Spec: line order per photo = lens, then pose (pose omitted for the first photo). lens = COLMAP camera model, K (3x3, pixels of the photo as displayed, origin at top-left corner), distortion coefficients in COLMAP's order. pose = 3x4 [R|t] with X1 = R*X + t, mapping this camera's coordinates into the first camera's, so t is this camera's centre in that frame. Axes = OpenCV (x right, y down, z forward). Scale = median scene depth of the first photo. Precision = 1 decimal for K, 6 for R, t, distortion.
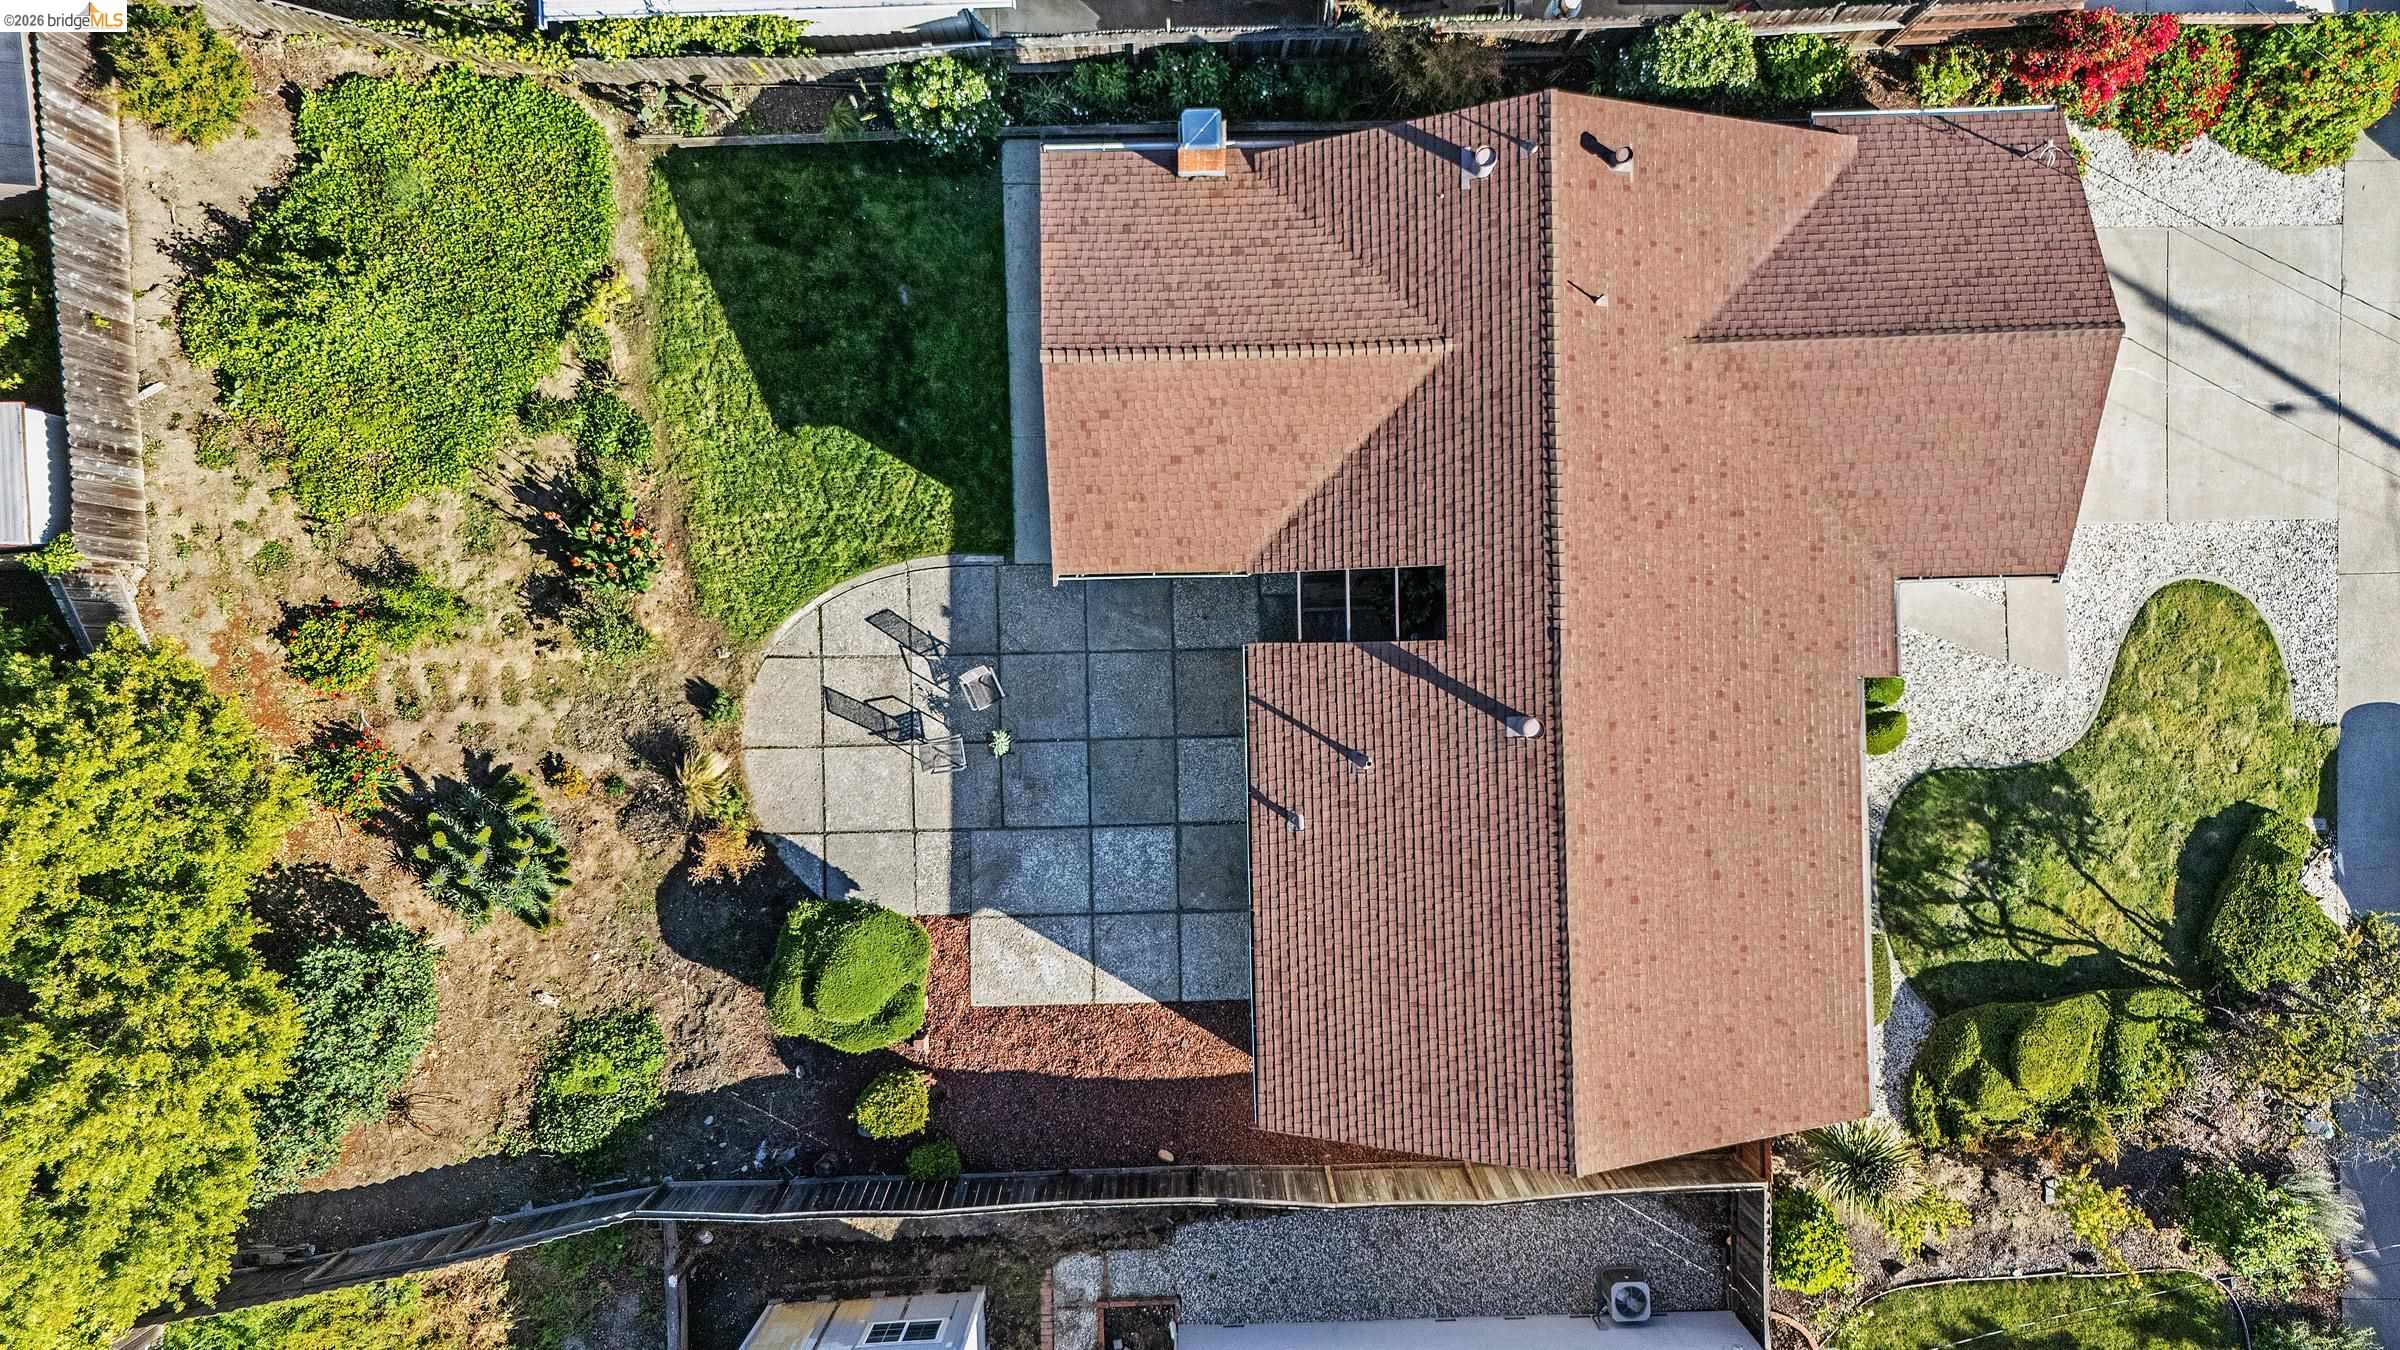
lens RADIAL K [[1755.3, 0, 1204.6], [0, 1755.3, 677.2], [0, 0, 1]] dist [0.117223, -0.073533]
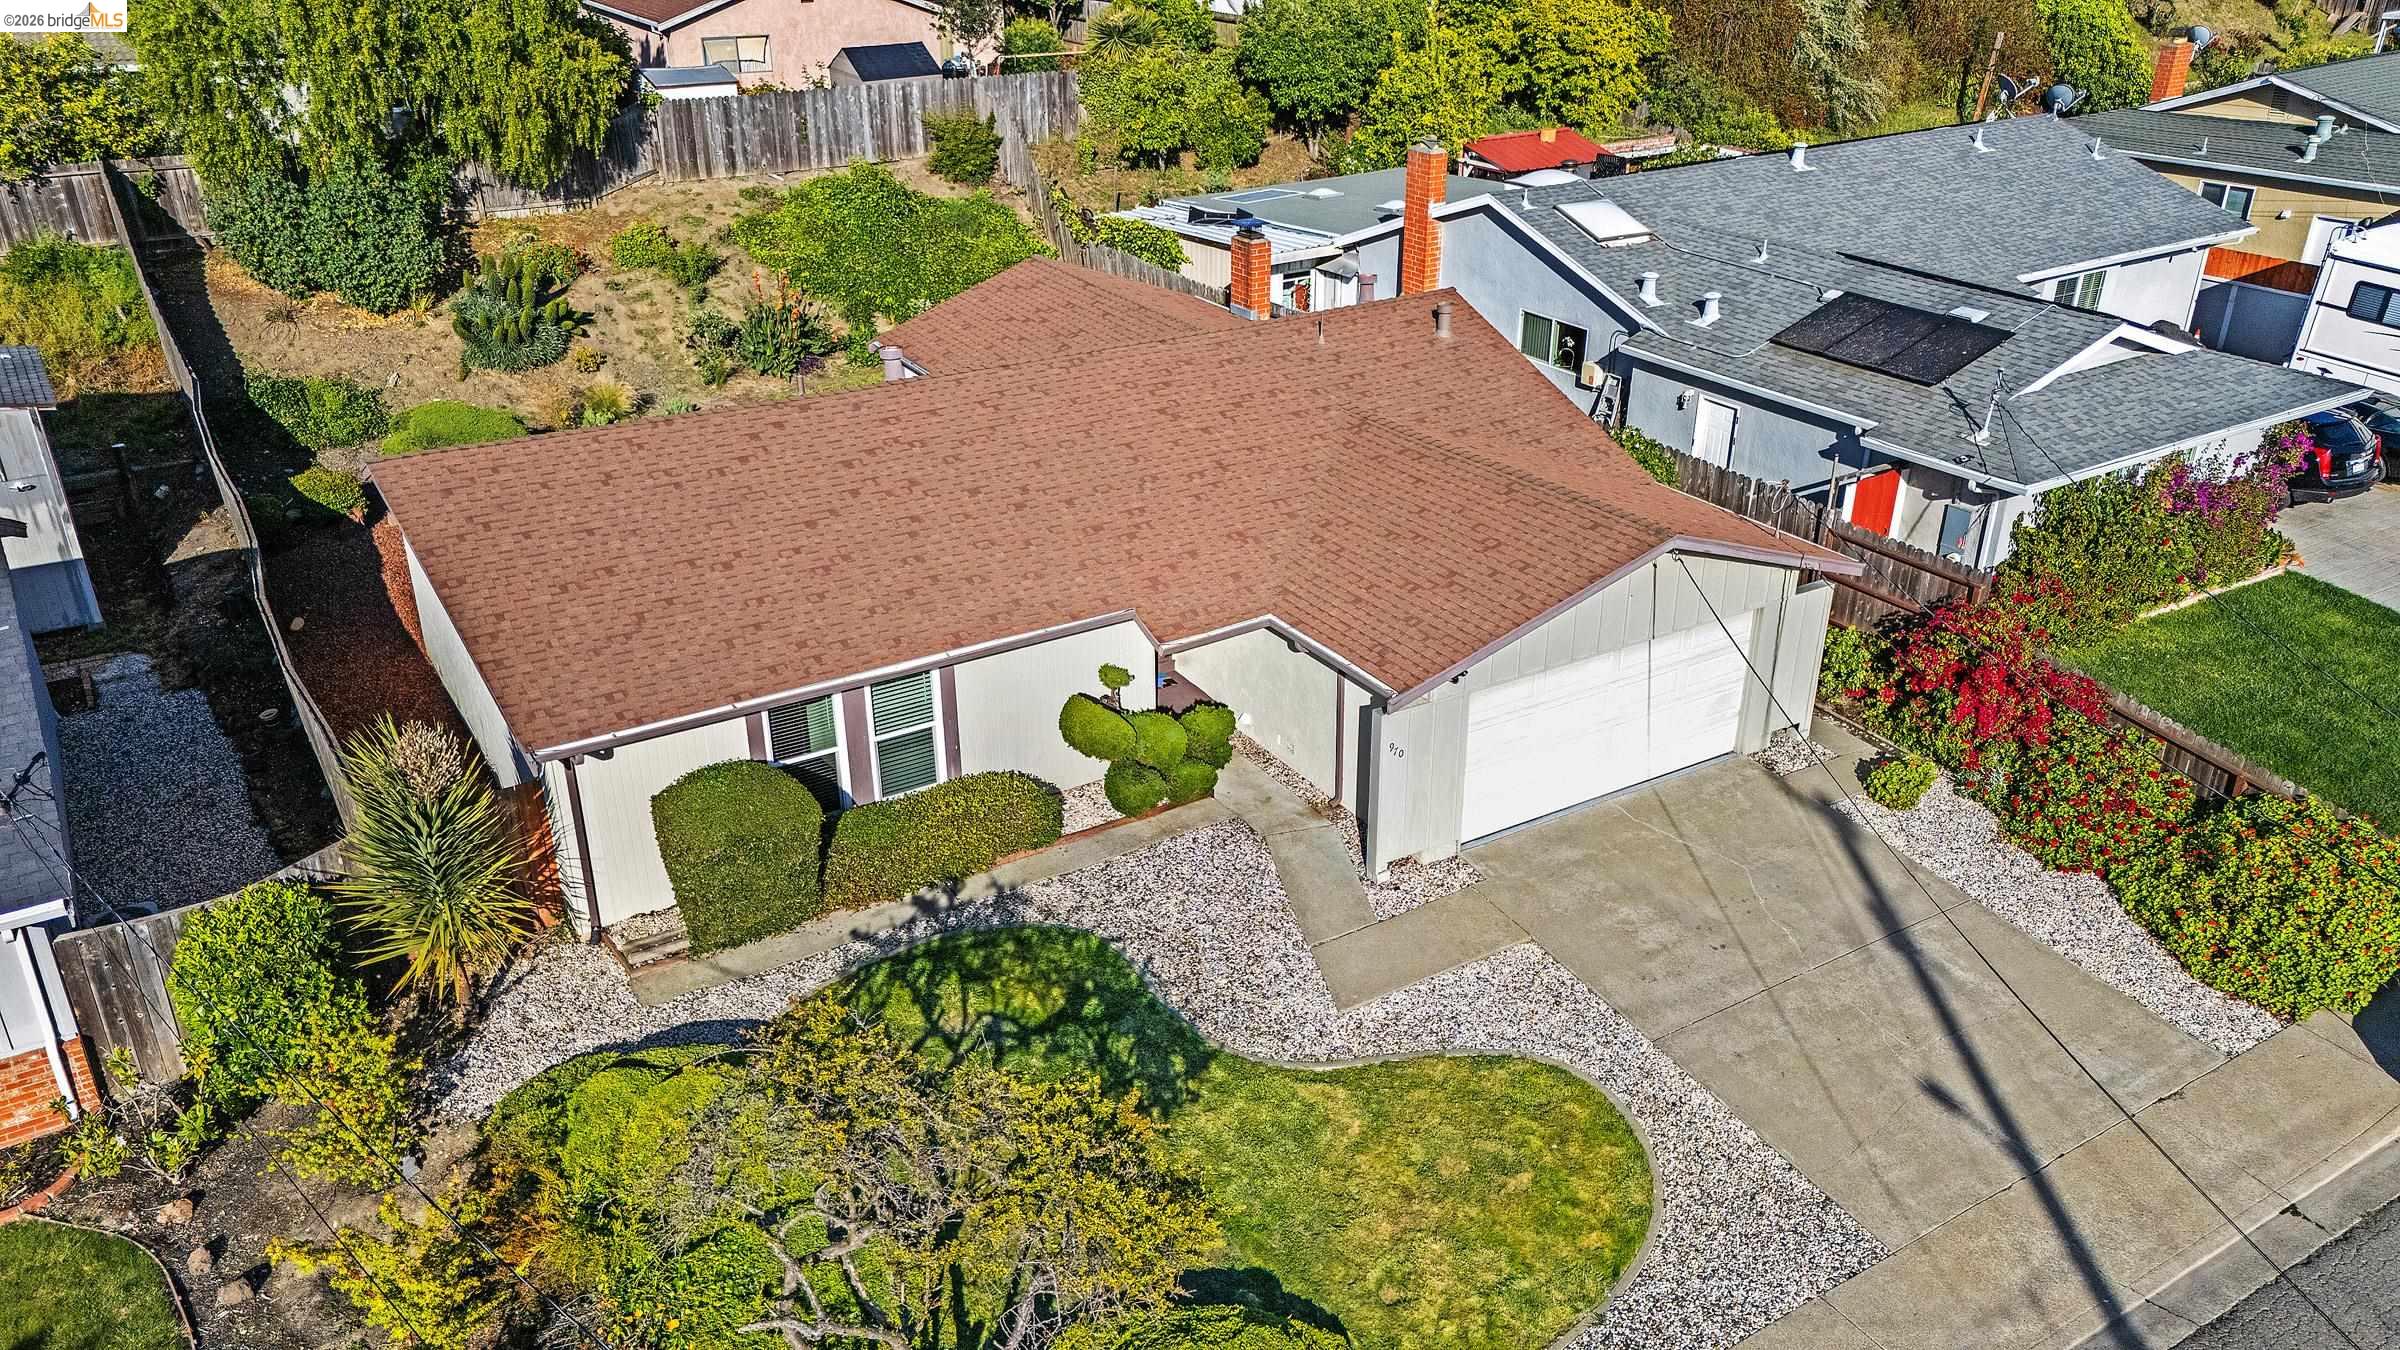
lens RADIAL K [[1755.3, 0, 1204.6], [0, 1755.3, 677.2], [0, 0, 1]] dist [0.117223, -0.073533]
pose [[0.505330, 0.362434, -0.783124, 0.912631], [-0.862925, 0.211296, -0.459035, 0.301455], [-0.000899, 0.907742, 0.419528, 0.663718]]
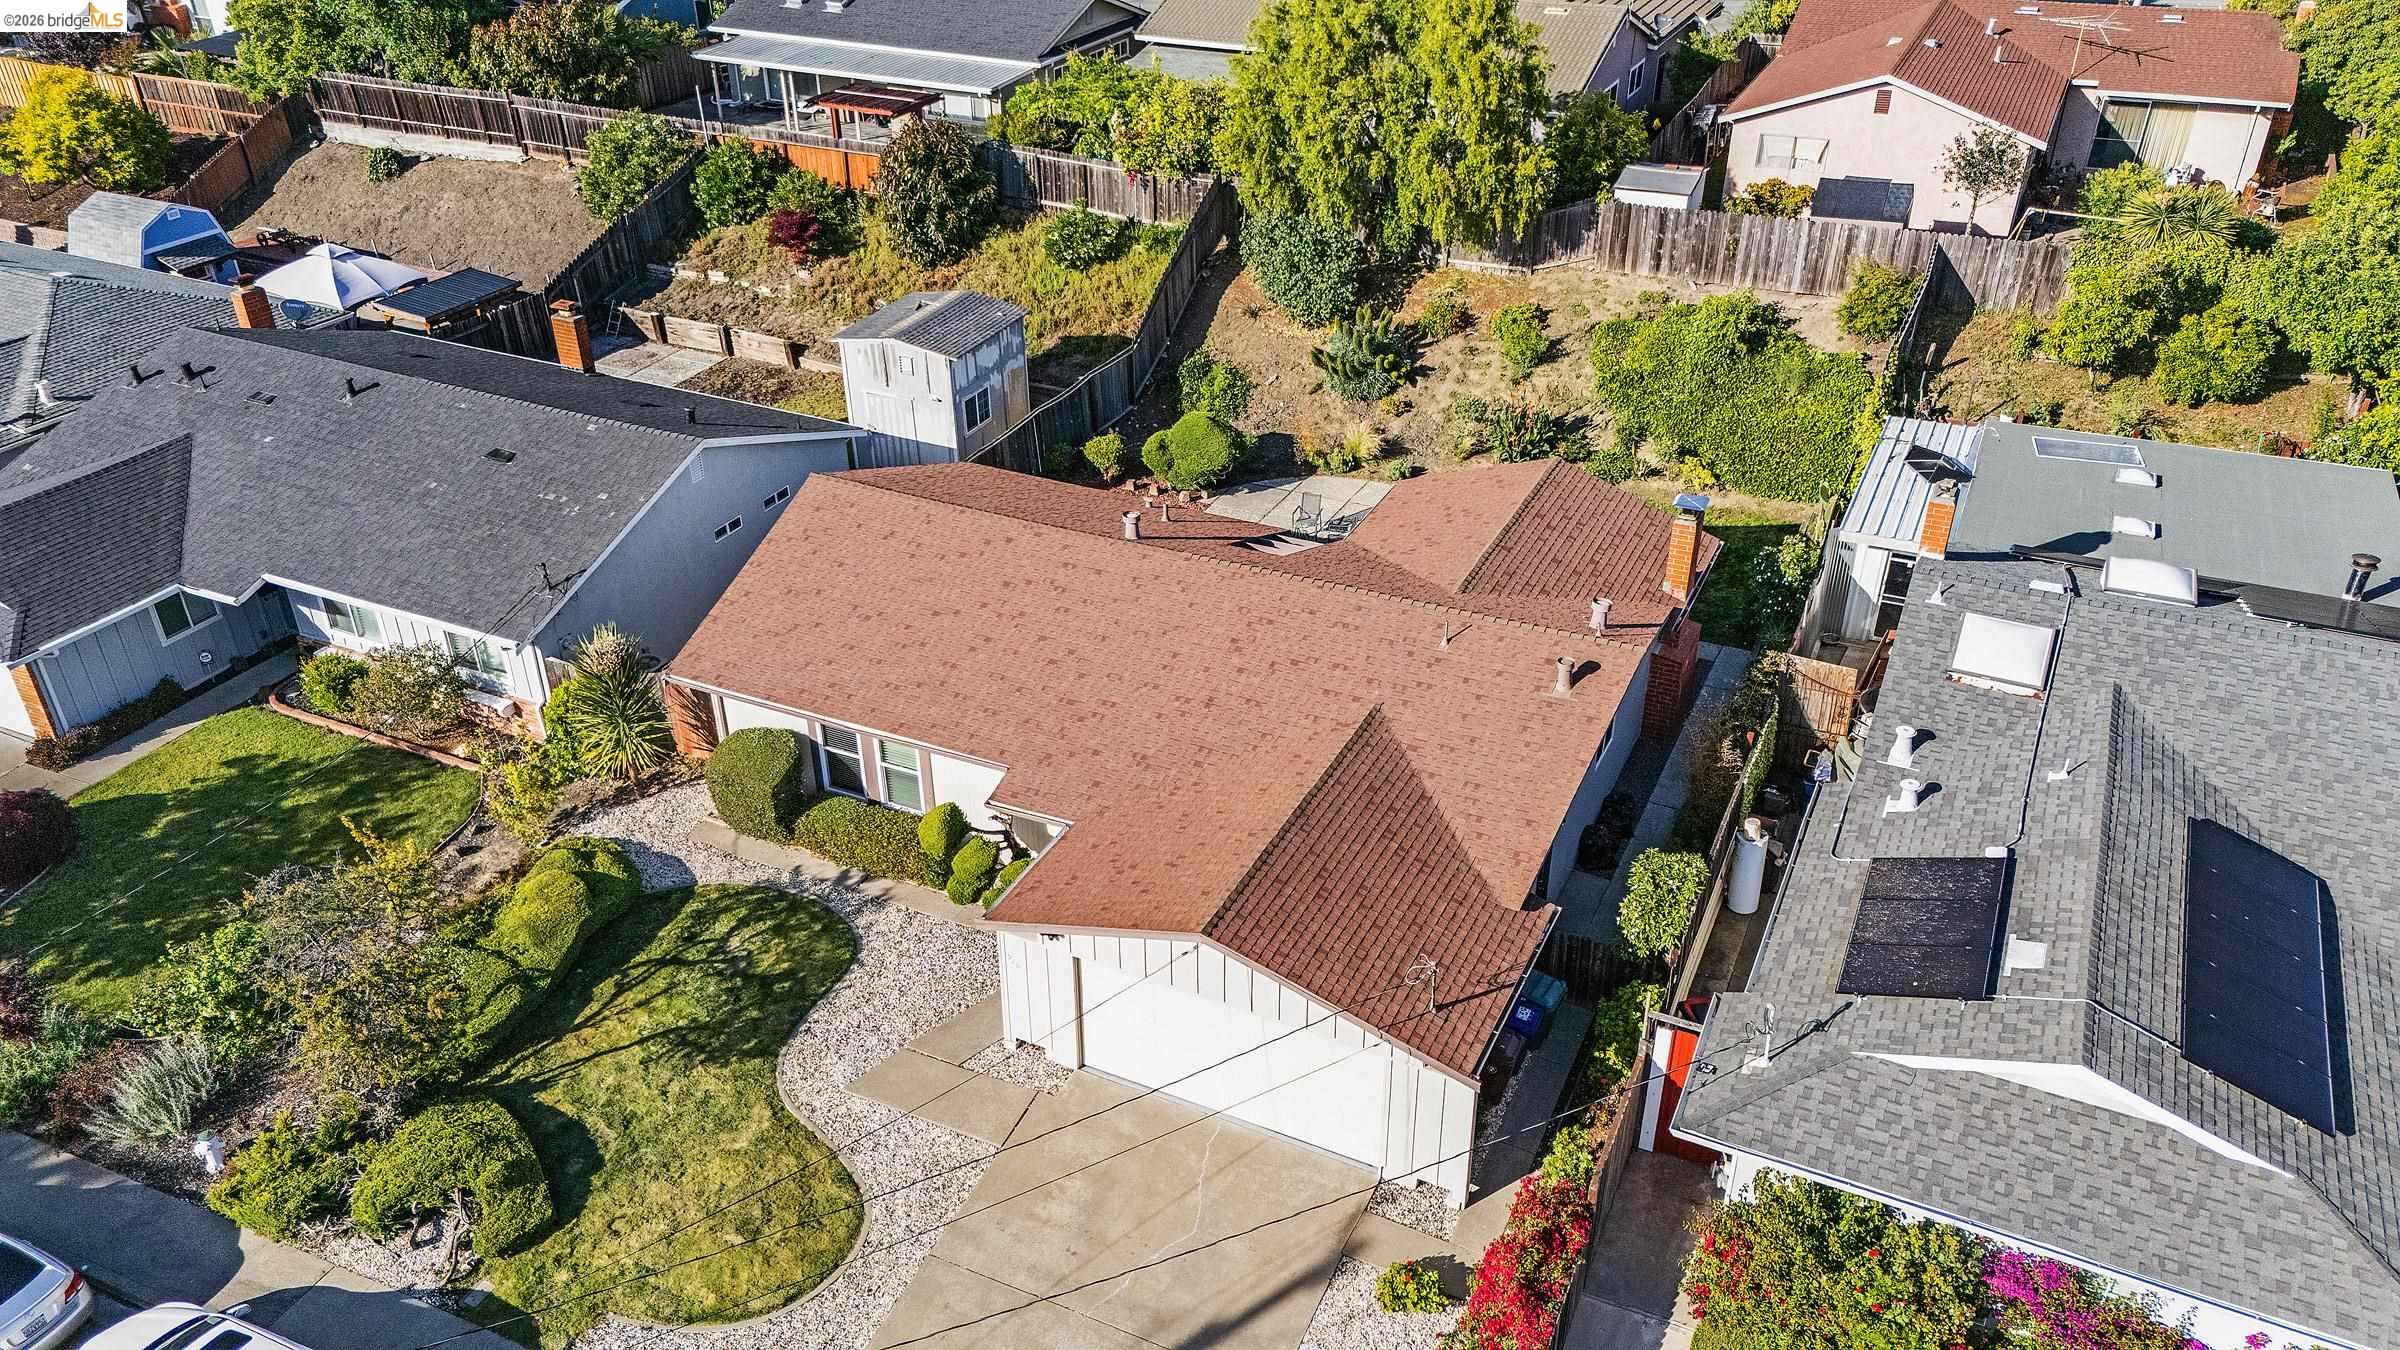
lens RADIAL K [[1755.3, 0, 1204.6], [0, 1755.3, 677.2], [0, 0, 1]] dist [0.117223, -0.073533]
pose [[-0.457585, 0.450622, -0.766522, 0.988353], [-0.889148, -0.237401, 0.391225, -0.446226], [-0.005678, 0.860570, 0.509301, 0.413857]]
